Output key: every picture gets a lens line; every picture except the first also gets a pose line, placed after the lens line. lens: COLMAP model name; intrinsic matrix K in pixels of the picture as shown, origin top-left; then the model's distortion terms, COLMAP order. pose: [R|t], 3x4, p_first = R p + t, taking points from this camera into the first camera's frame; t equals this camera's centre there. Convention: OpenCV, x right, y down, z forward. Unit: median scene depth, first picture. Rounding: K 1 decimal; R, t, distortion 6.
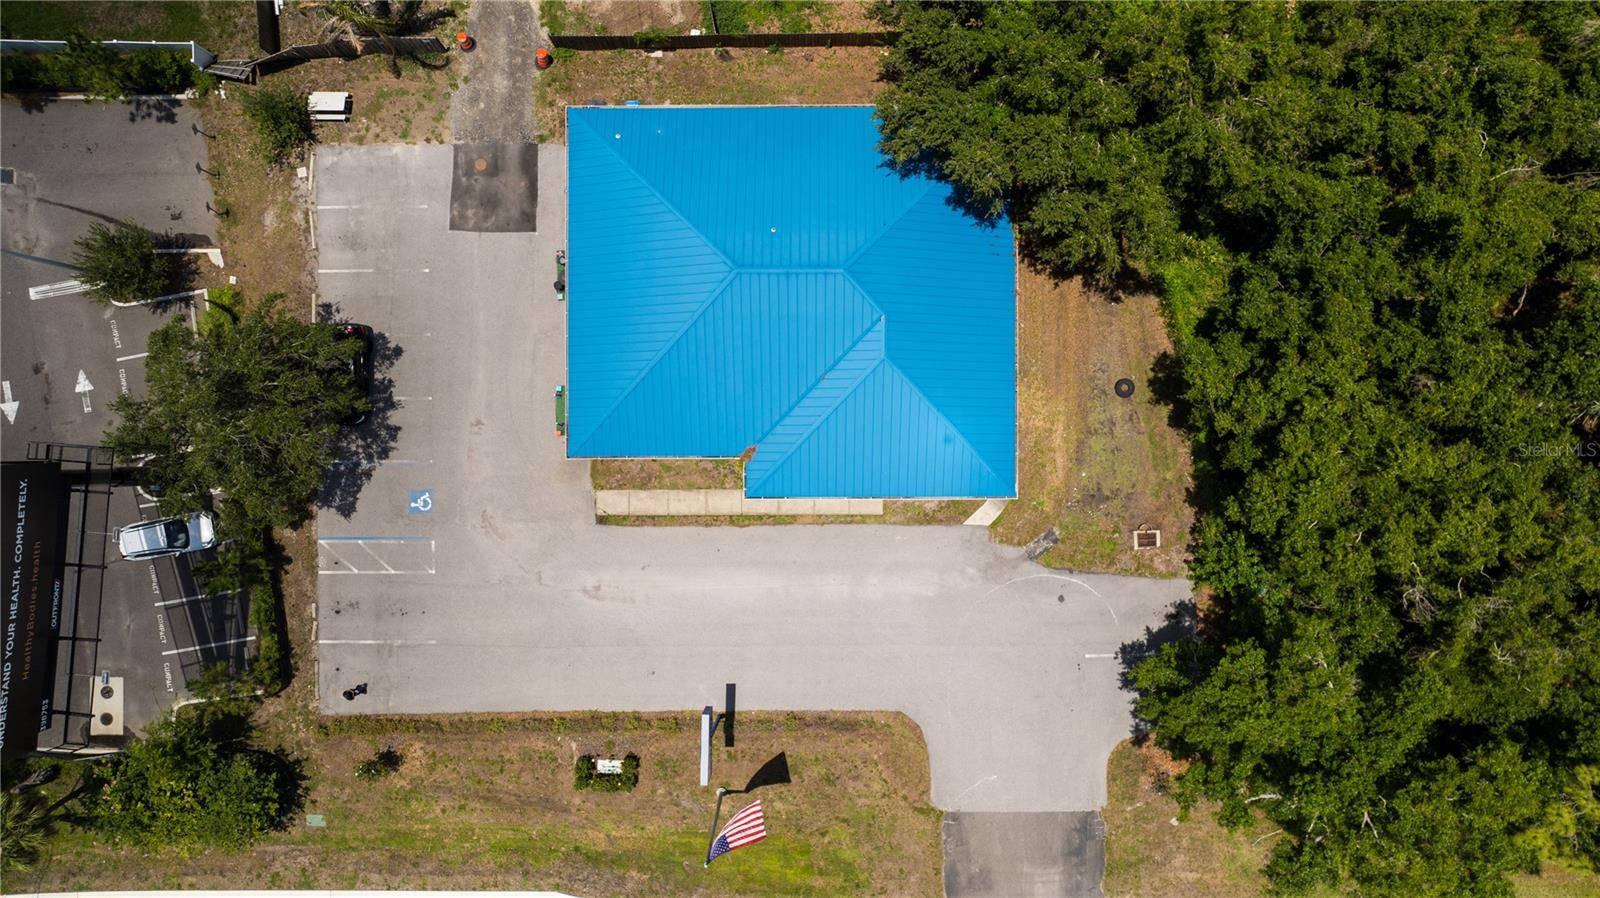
lens RADIAL K [[1126.5, 0, 797.6], [0, 1126.5, 442.0], [0, 0, 1]] dist [-0.033527, 0.033431]
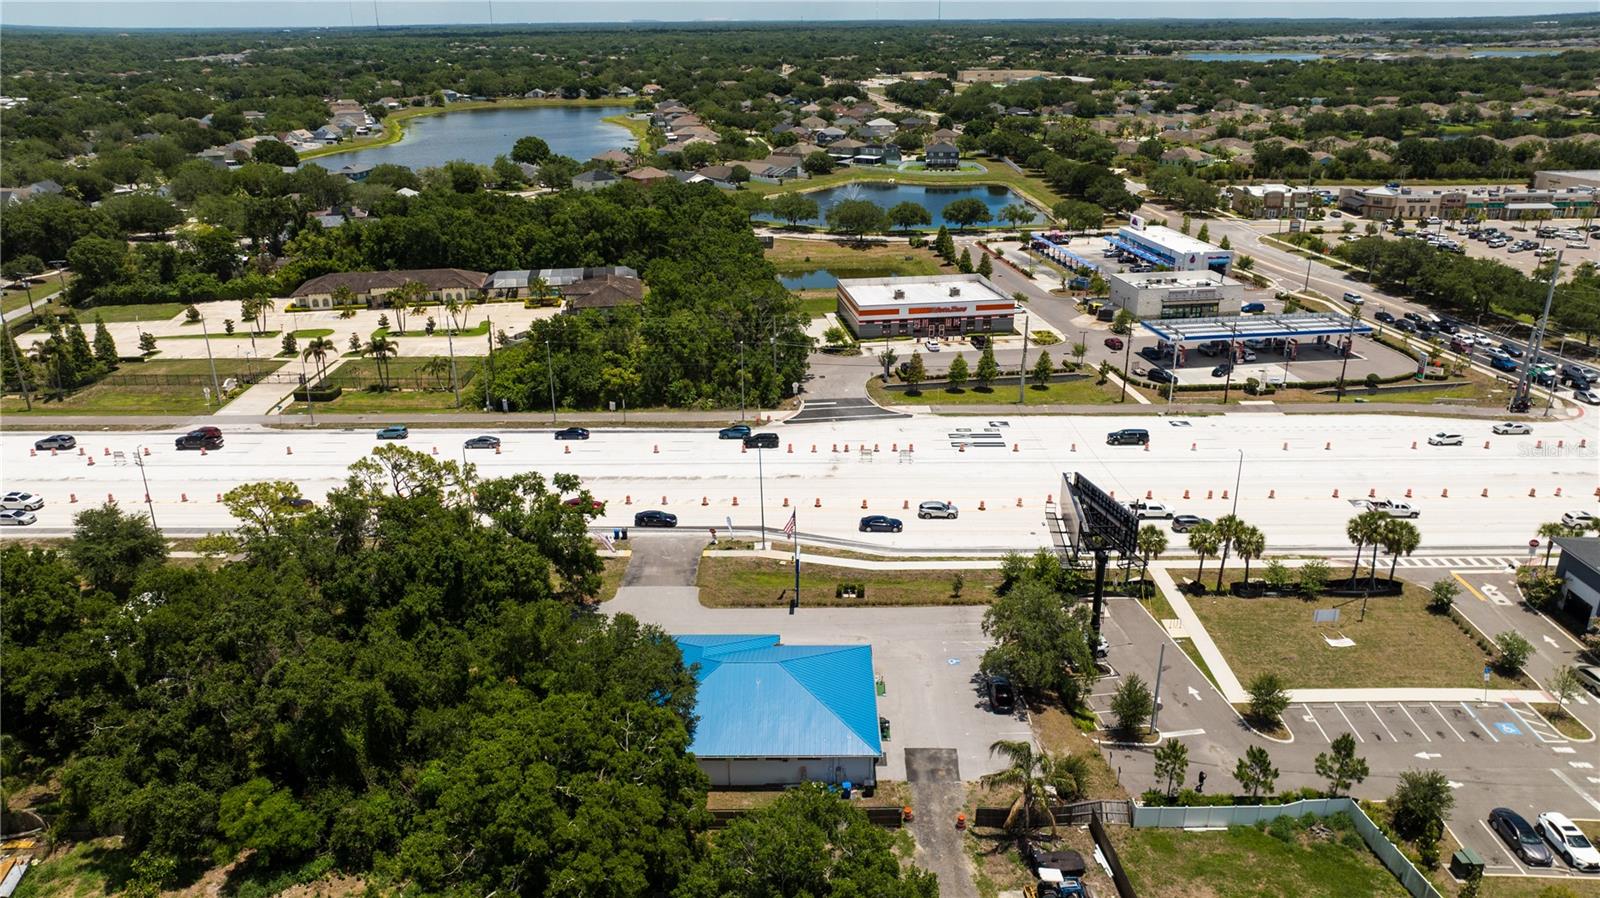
lens RADIAL K [[1126.5, 0, 798.9], [0, 1126.5, 455.3], [0, 0, 1]] dist [-0.033527, 0.033431]
pose [[-0.999788, 0.013841, 0.015217, -0.107809], [0.009188, -0.361375, 0.932375, -1.588304], [0.018404, 0.932318, 0.361171, -0.012052]]
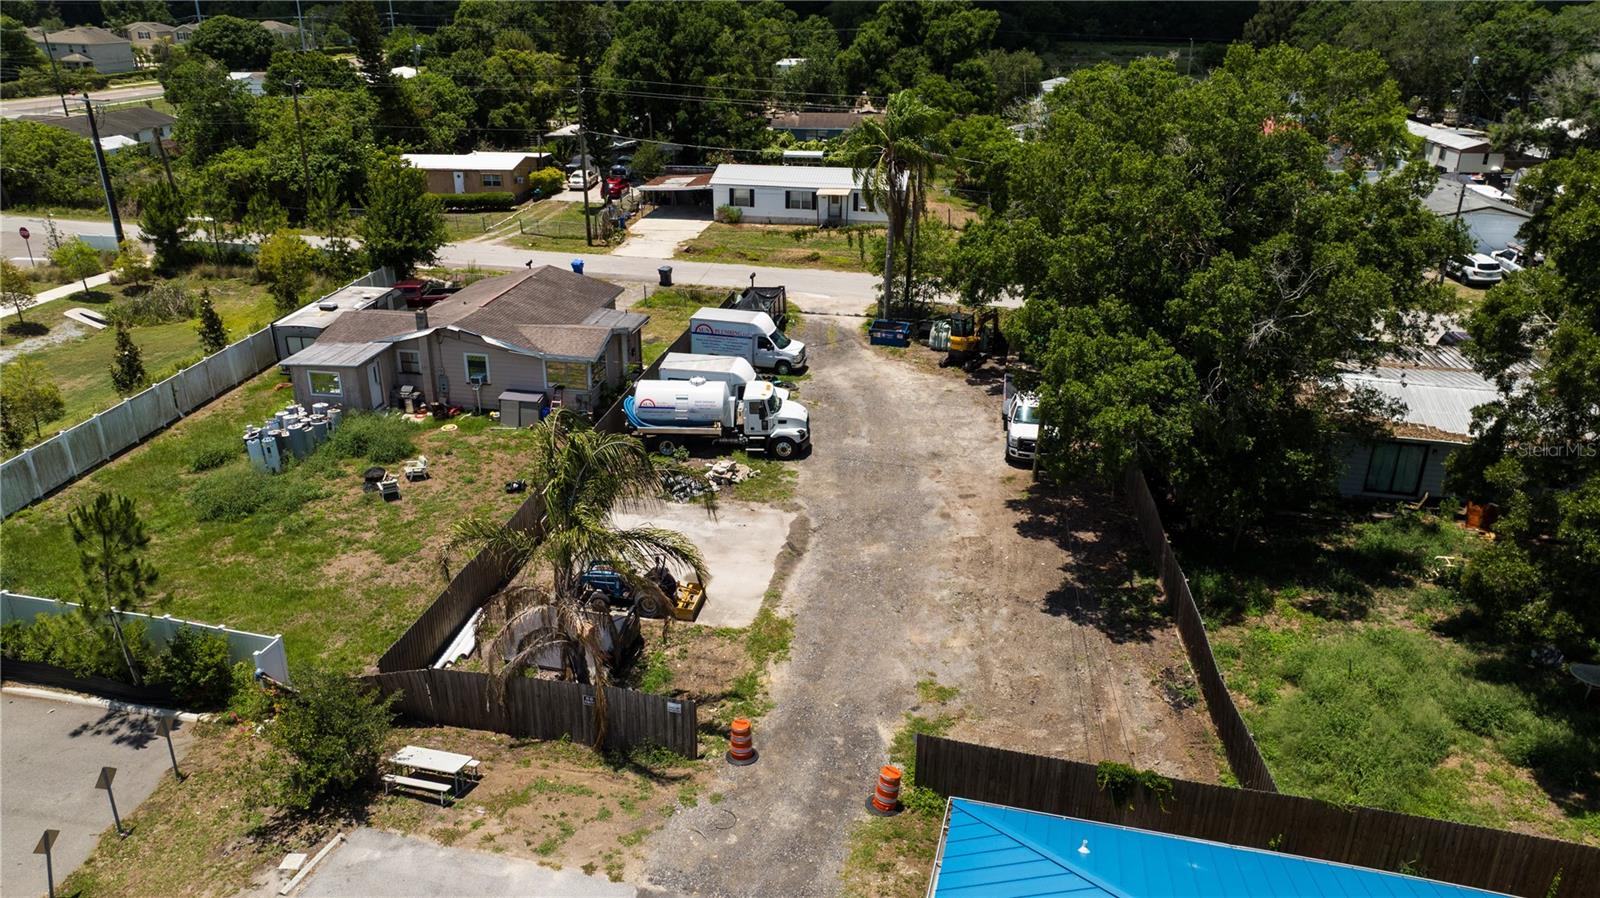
lens RADIAL K [[1126.5, 0, 802.5], [0, 1126.5, 443.2], [0, 0, 1]] dist [-0.033527, 0.033431]
pose [[0.965657, 0.109879, -0.235444, -0.165685], [-0.259659, 0.376069, -0.889466, 0.034058], [-0.009191, 0.920054, 0.391684, 0.677132]]
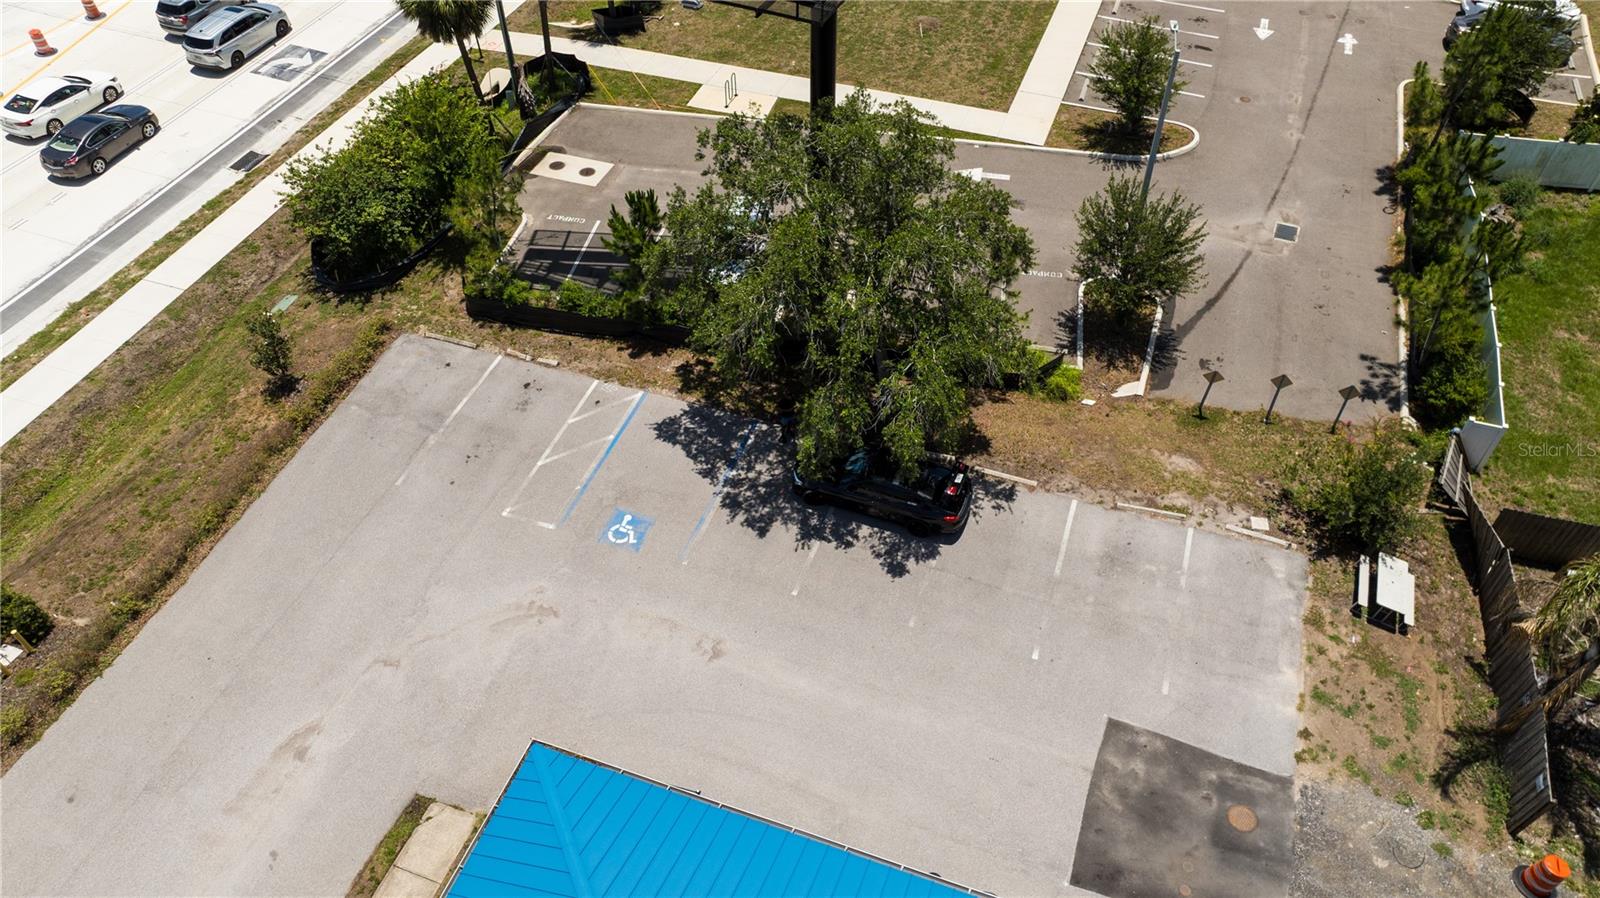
lens RADIAL K [[1126.5, 0, 802.0], [0, 1126.5, 452.7], [0, 0, 1]] dist [-0.033527, 0.033431]
pose [[-0.343781, 0.688708, -0.638354, -0.035622], [-0.938899, -0.239923, 0.246790, -0.157313], [0.016811, 0.684192, 0.729108, 0.568823]]
